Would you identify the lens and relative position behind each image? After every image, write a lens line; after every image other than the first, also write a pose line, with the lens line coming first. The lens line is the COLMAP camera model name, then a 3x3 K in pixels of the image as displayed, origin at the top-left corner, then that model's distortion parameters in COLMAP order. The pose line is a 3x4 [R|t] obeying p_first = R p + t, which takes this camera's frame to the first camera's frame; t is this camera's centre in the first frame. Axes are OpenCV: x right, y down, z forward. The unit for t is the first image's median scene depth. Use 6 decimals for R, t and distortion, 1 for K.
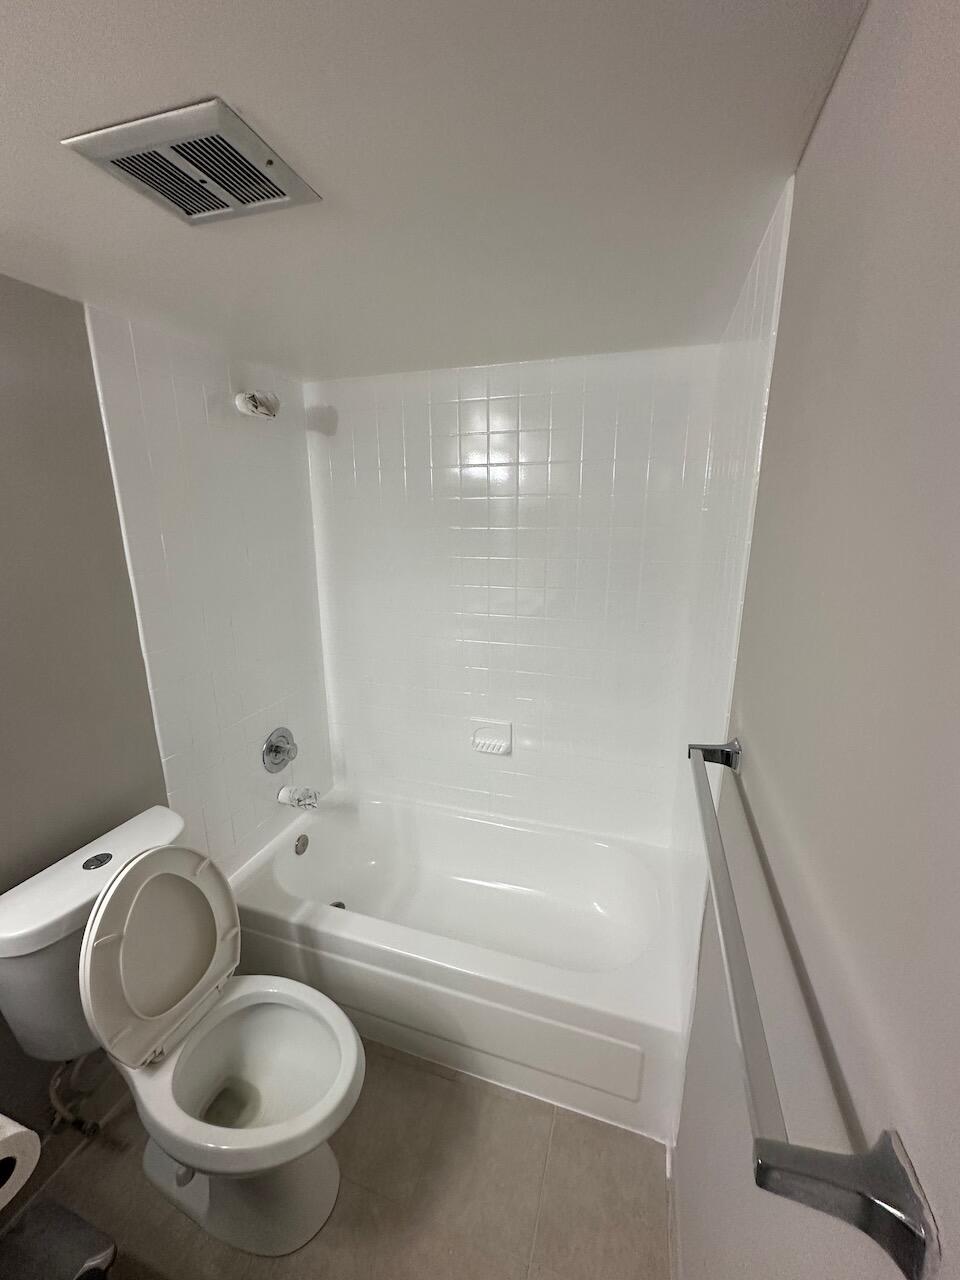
lens RADIAL K [[508.9, 0, 480.0], [0, 508.9, 640.0], [0, 0, 1]] dist [-0.003224, 0.000396]
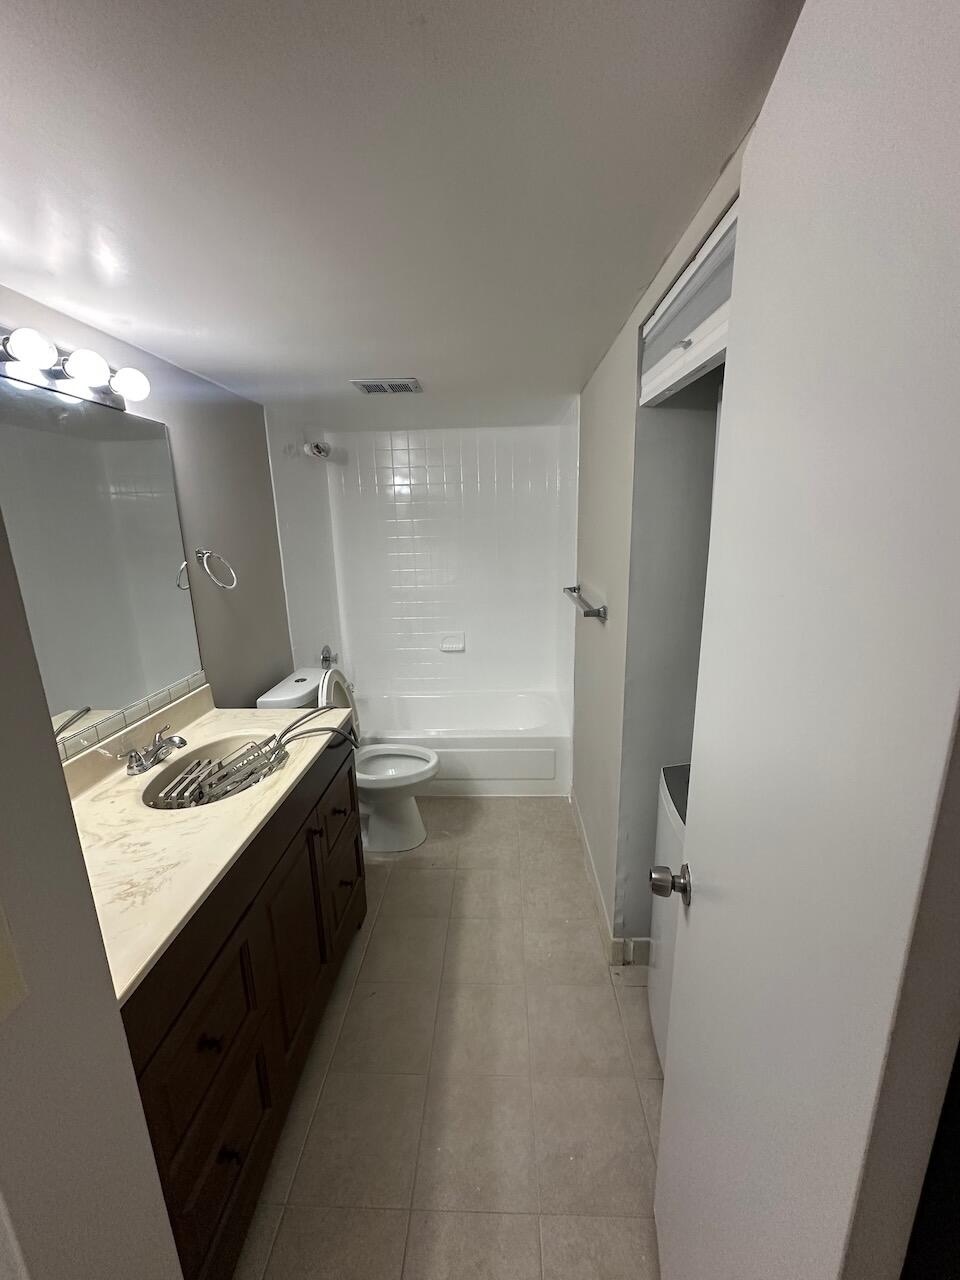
lens RADIAL K [[508.9, 0, 480.0], [0, 508.9, 640.0], [0, 0, 1]] dist [-0.003224, 0.000396]
pose [[0.963581, -0.080383, 0.255049, -0.499049], [0.083769, 0.996482, -0.002423, 0.299570], [-0.253957, 0.023700, 0.966925, -1.025312]]
